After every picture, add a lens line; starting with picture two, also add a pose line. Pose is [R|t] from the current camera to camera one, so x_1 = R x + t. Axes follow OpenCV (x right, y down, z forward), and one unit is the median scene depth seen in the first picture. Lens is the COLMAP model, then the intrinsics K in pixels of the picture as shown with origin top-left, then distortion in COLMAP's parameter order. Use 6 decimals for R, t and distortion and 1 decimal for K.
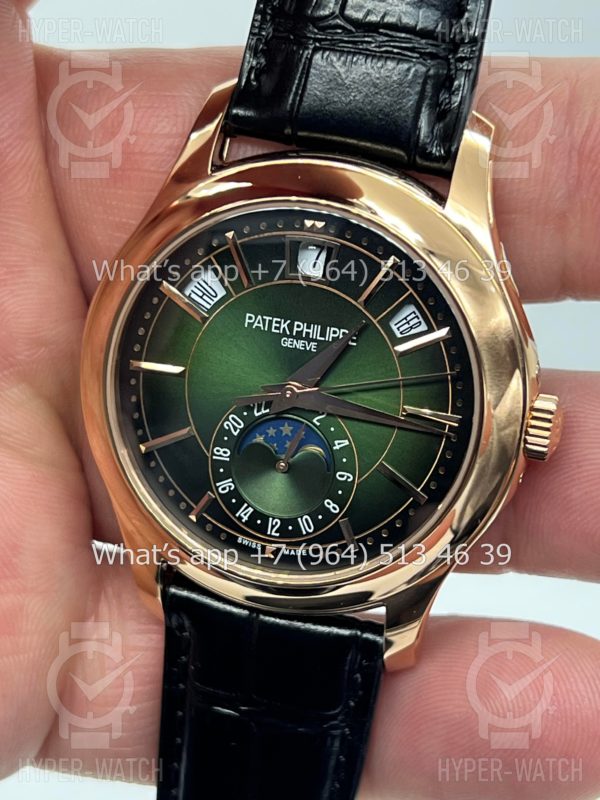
lens RADIAL K [[1883.0, 0, 300.5], [0, 1883.0, 401.5], [0, 0, 1]] dist [0.177568, 0.000000]
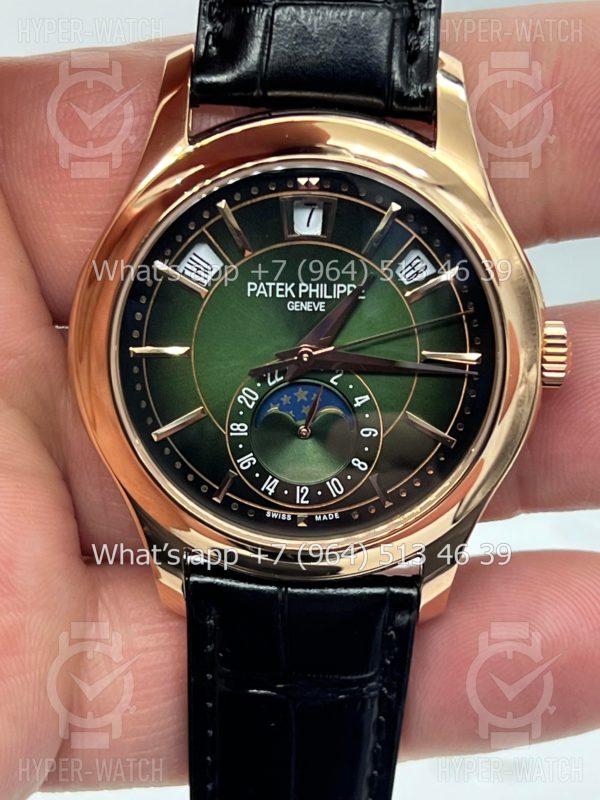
lens RADIAL K [[1883.0, 0, 295.8], [0, 1883.0, 401.7], [0, 0, 1]] dist [0.177568, 0.000000]
pose [[0.970989, -0.147563, 0.188165, -0.196051], [0.147990, 0.988918, 0.011862, 0.006450], [-0.187830, 0.016329, 0.982066, 0.036656]]
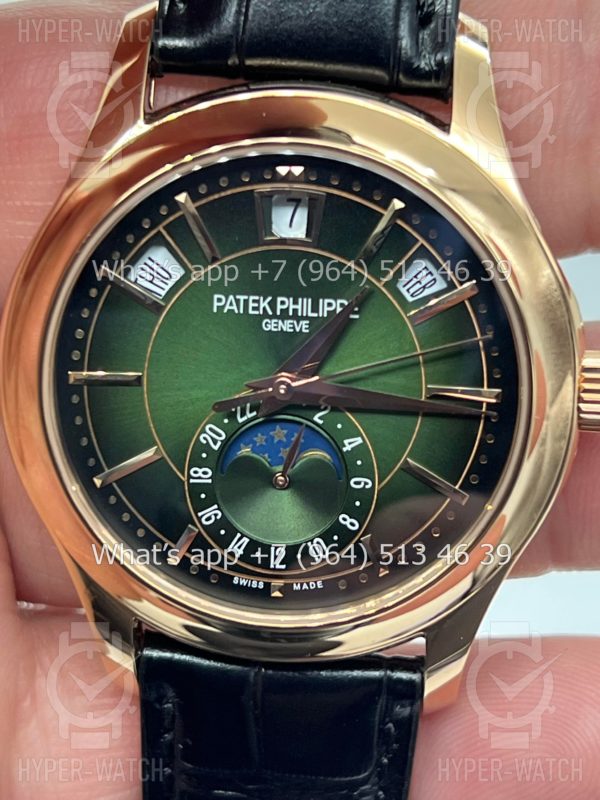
lens RADIAL K [[1883.0, 0, 298.2], [0, 1883.0, 388.2], [0, 0, 1]] dist [0.177568, 0.000000]
pose [[0.981331, -0.125476, 0.145756, -0.113285], [0.126146, 0.992001, 0.004676, -0.007109], [-0.145177, 0.013798, 0.989310, 0.212130]]
